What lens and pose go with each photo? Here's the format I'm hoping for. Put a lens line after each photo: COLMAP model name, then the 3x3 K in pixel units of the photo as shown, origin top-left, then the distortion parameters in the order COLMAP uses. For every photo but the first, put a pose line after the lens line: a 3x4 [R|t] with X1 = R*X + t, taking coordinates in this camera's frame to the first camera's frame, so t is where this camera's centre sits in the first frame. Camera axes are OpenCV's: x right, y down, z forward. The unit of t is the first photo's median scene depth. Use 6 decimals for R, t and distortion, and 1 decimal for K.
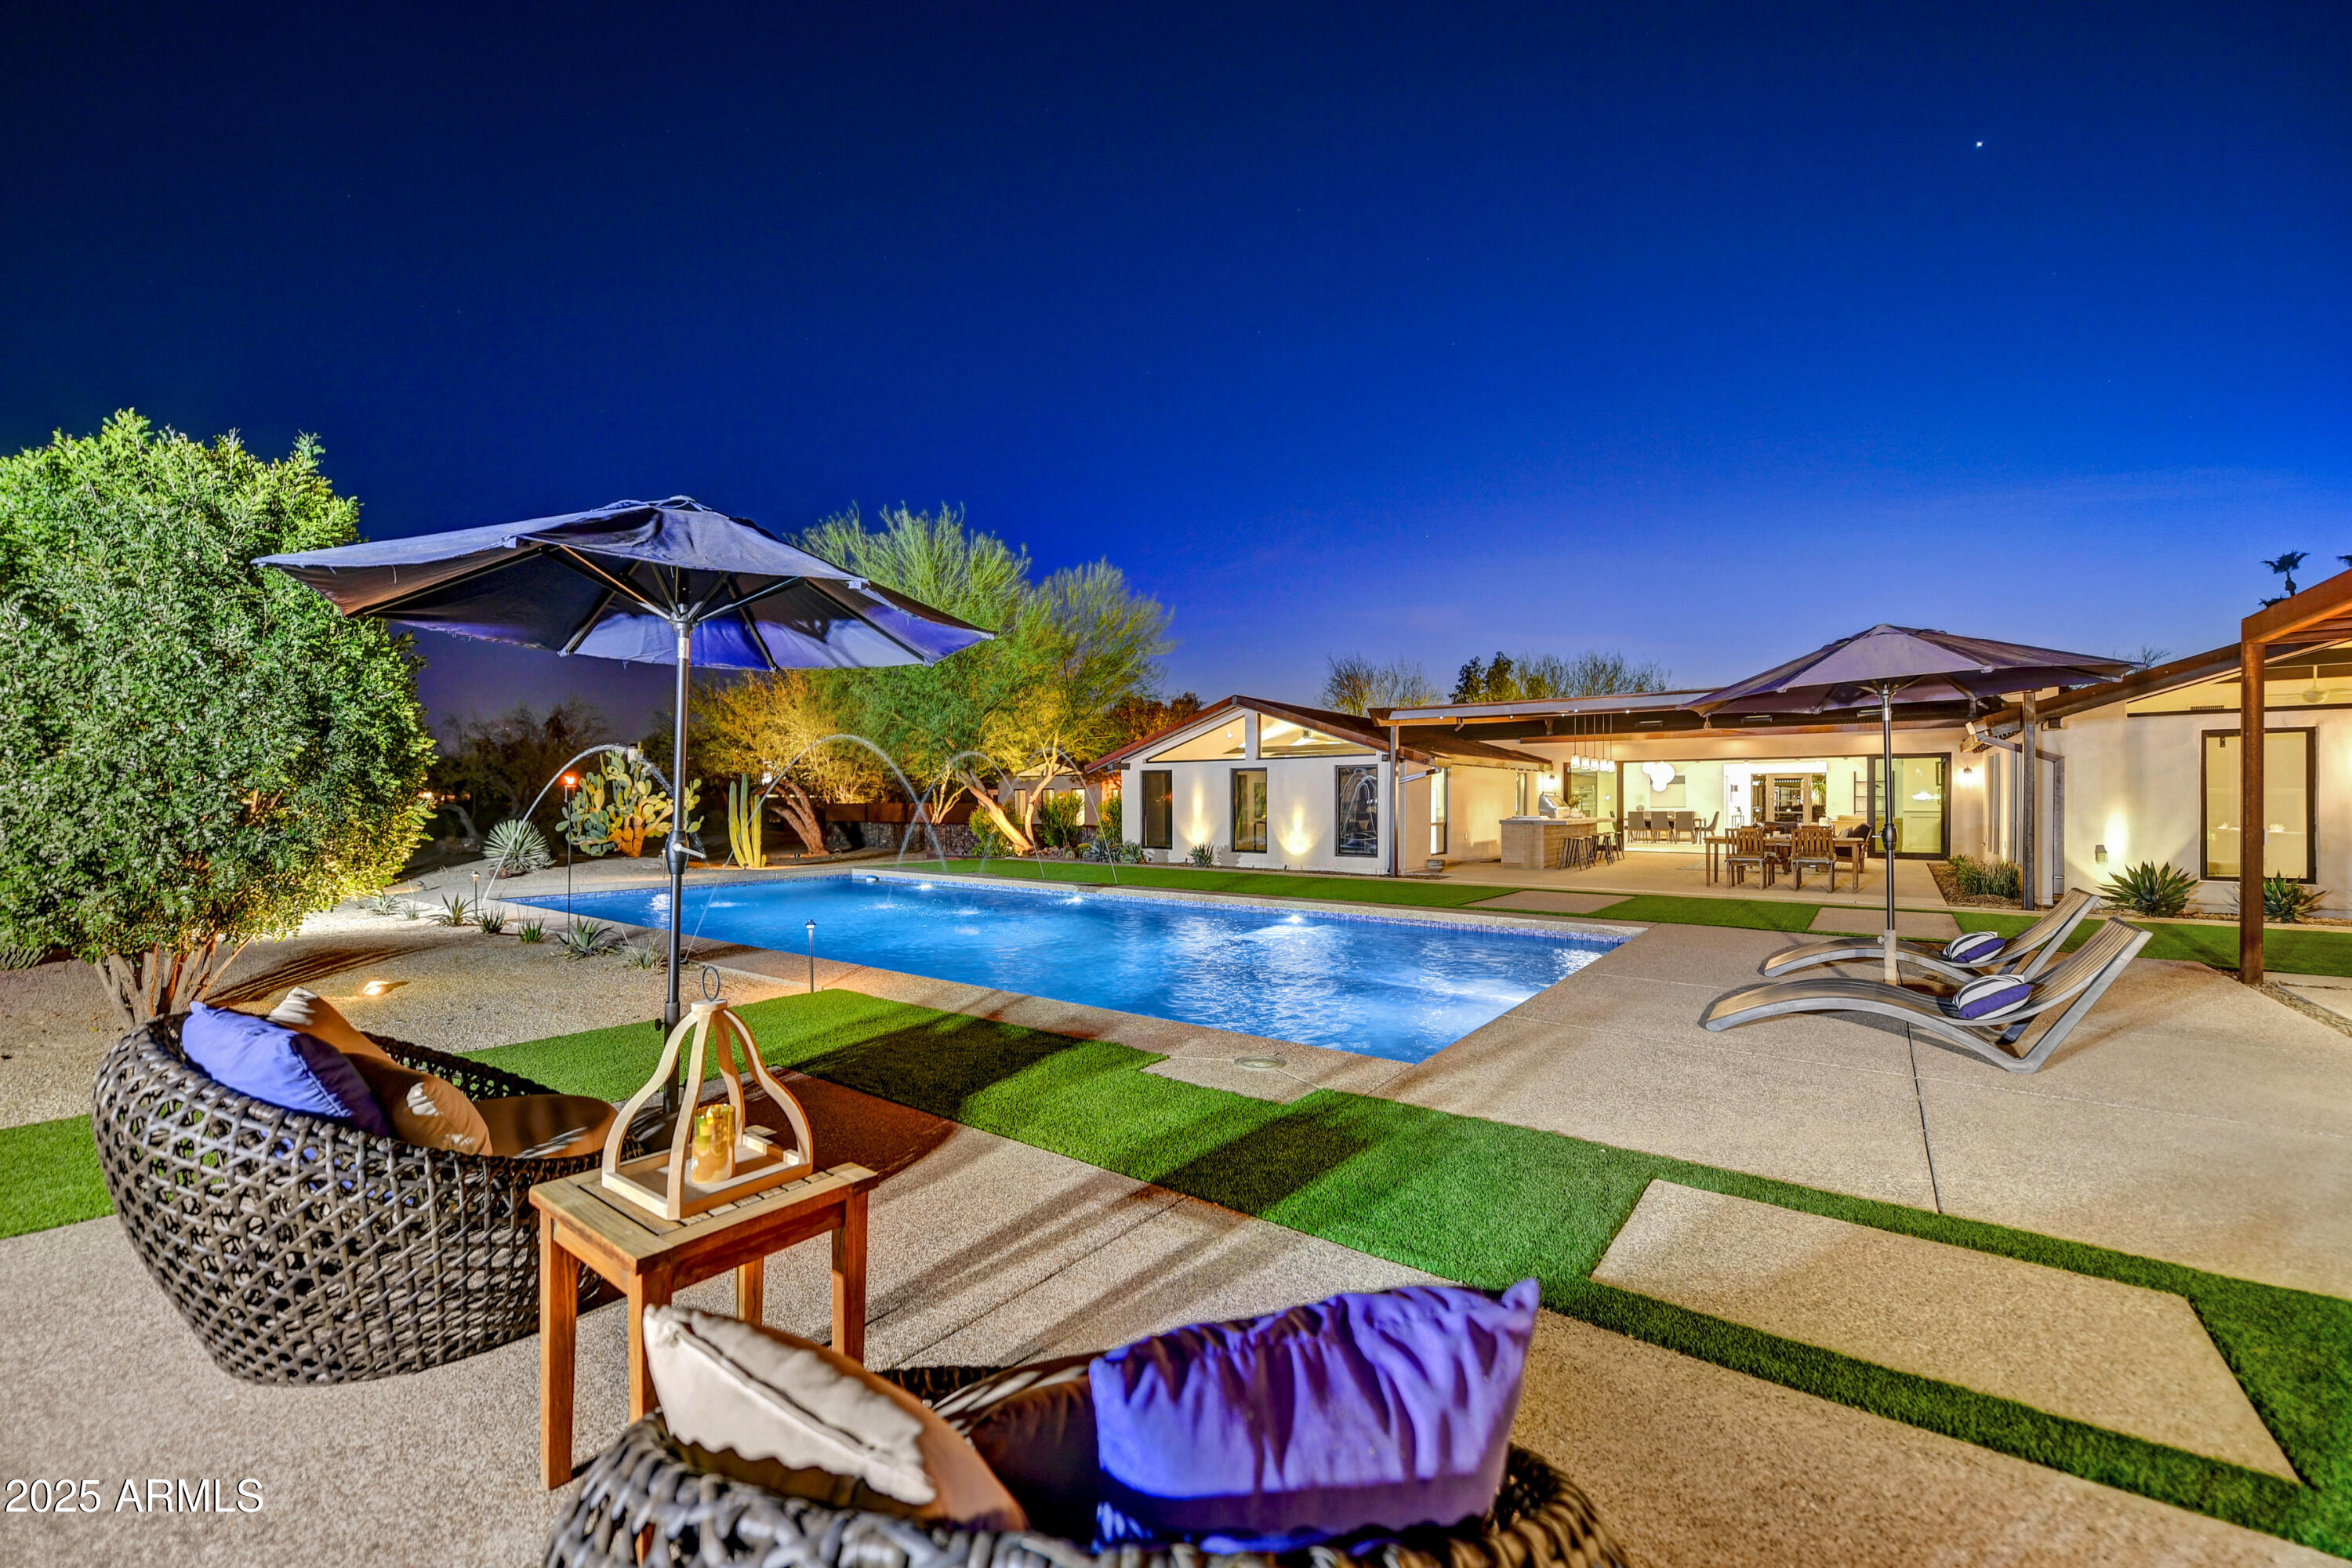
lens RADIAL K [[934.6, 0, 1176.3], [0, 934.6, 796.2], [0, 0, 1]] dist [0.001882, 0.000012]
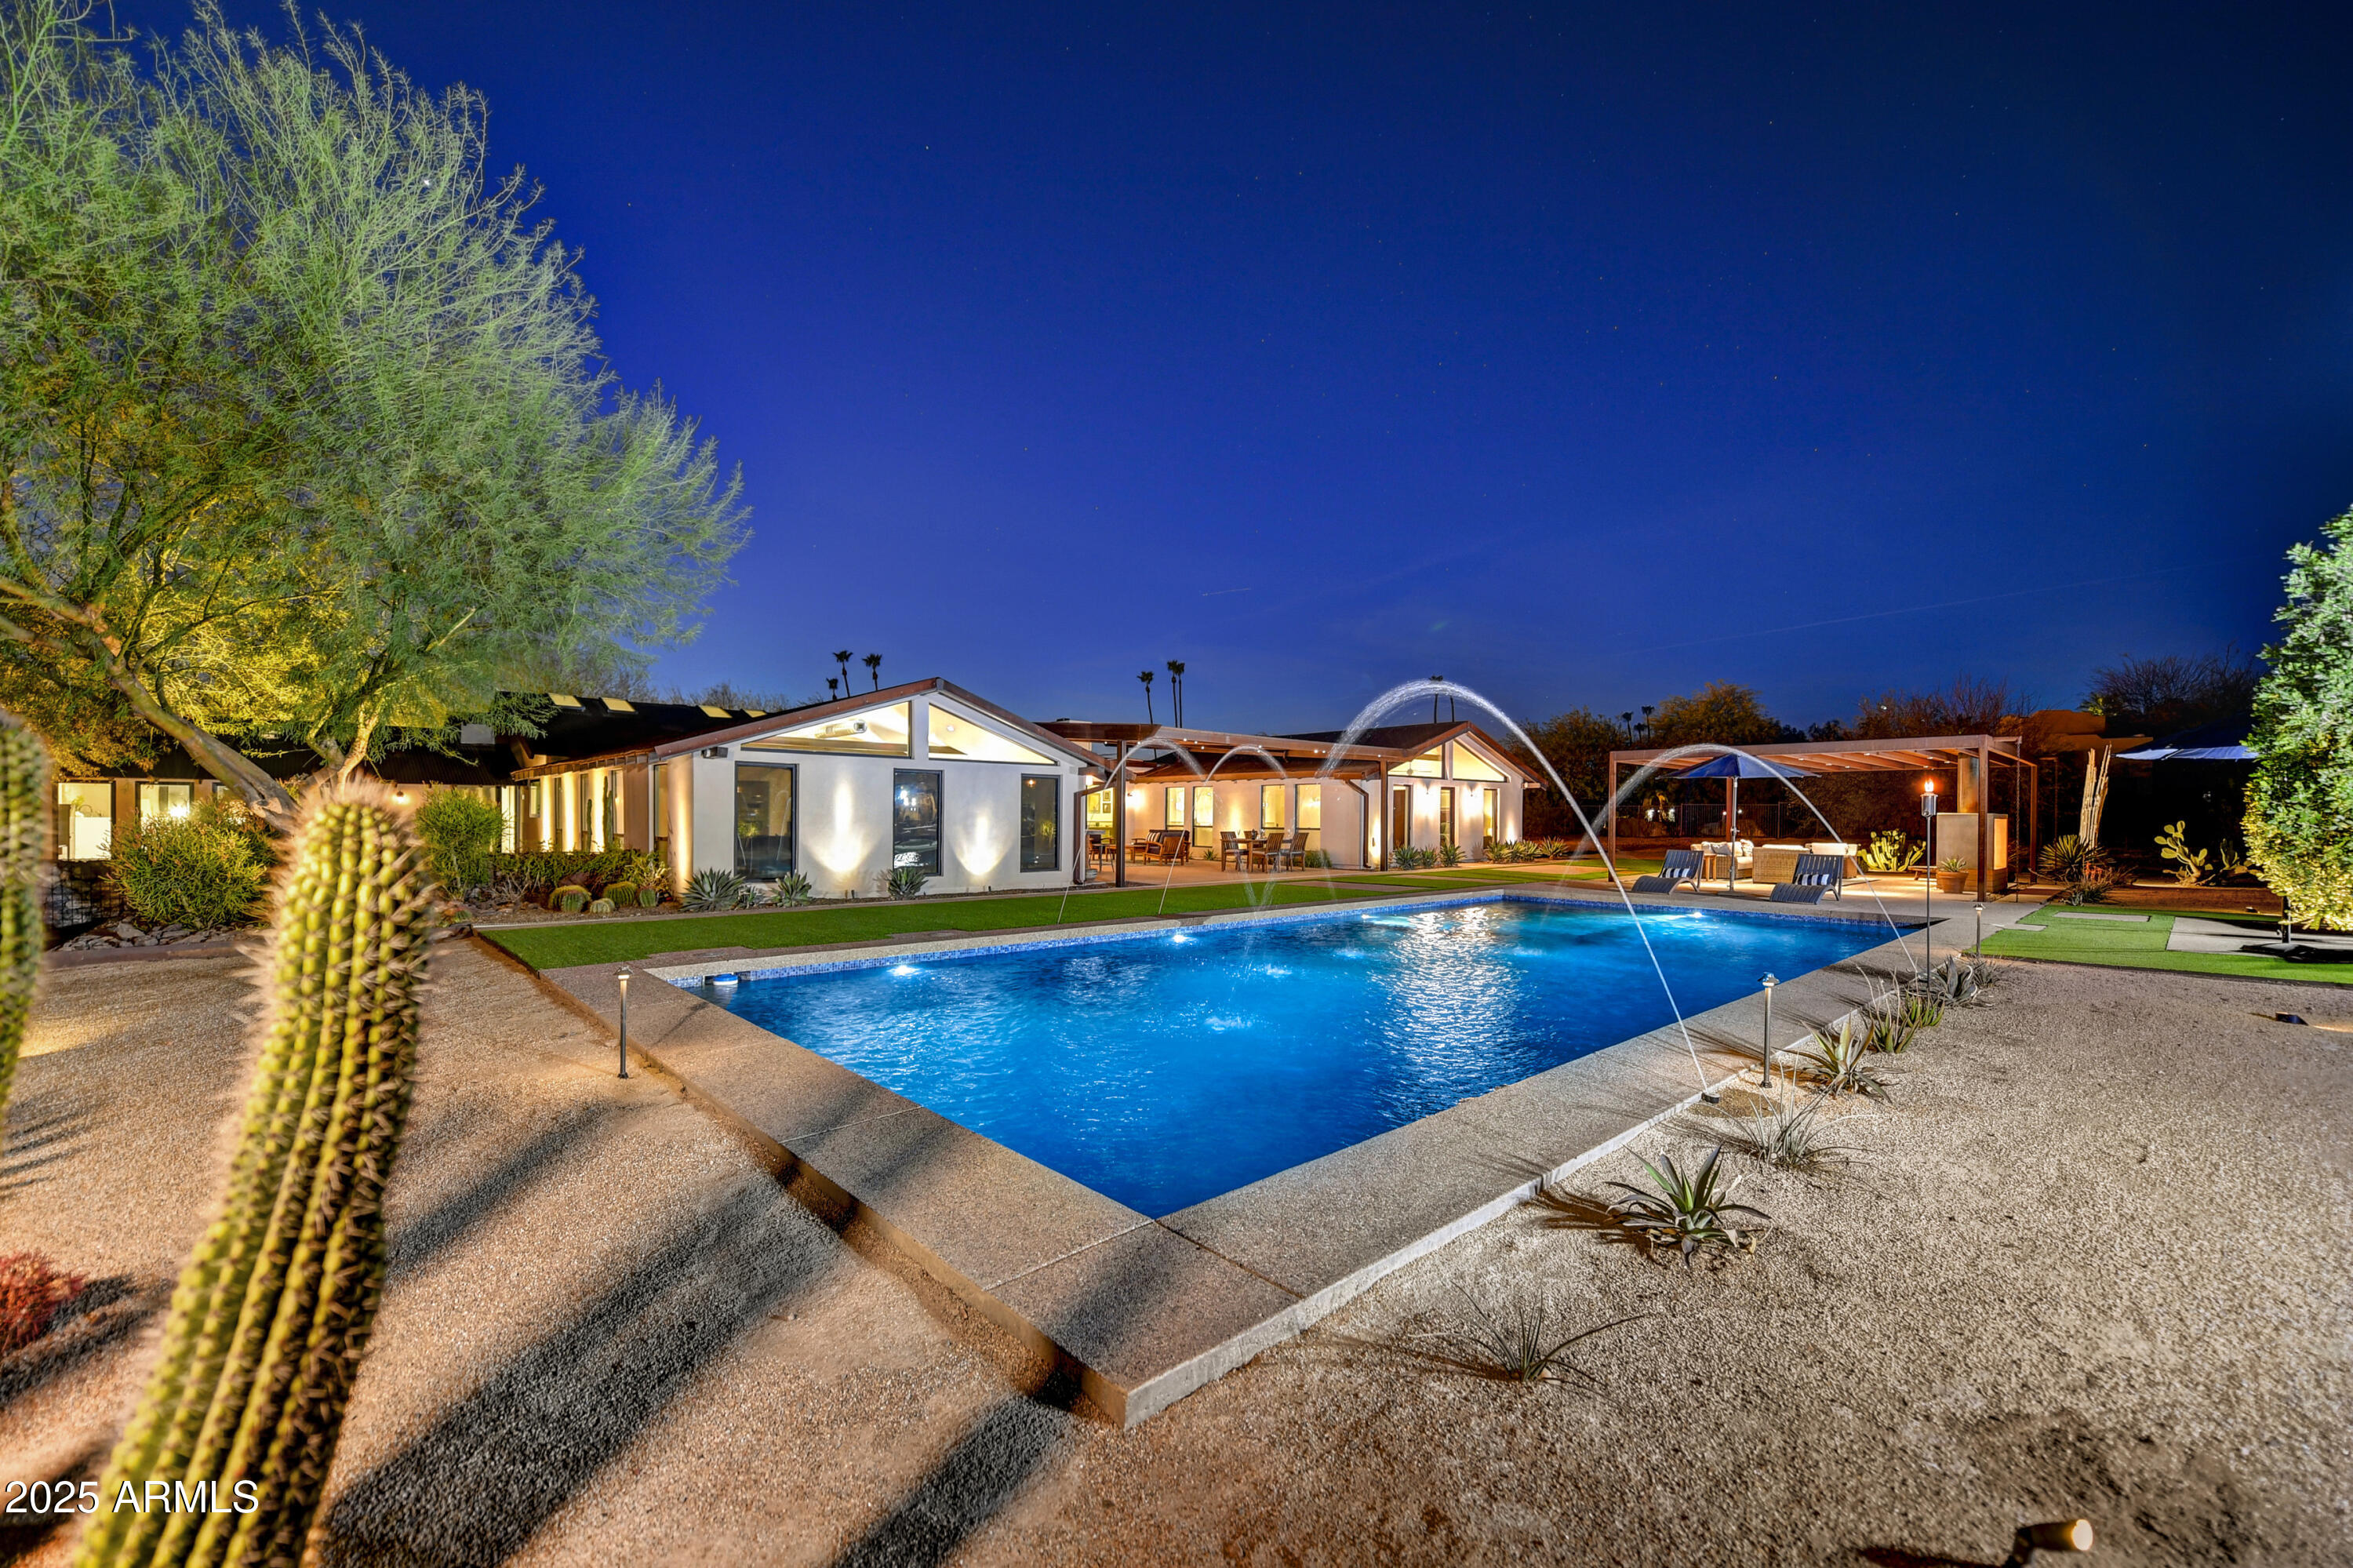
lens RADIAL K [[935.0, 0, 1176.8], [0, 935.0, 796.2], [0, 0, 1]] dist [0.001882, 0.000012]
pose [[0.196371, 0.021088, 0.980303, -0.661374], [-0.003083, 0.999777, -0.020890, 0.009617], [-0.980525, 0.001080, 0.196393, 0.649122]]
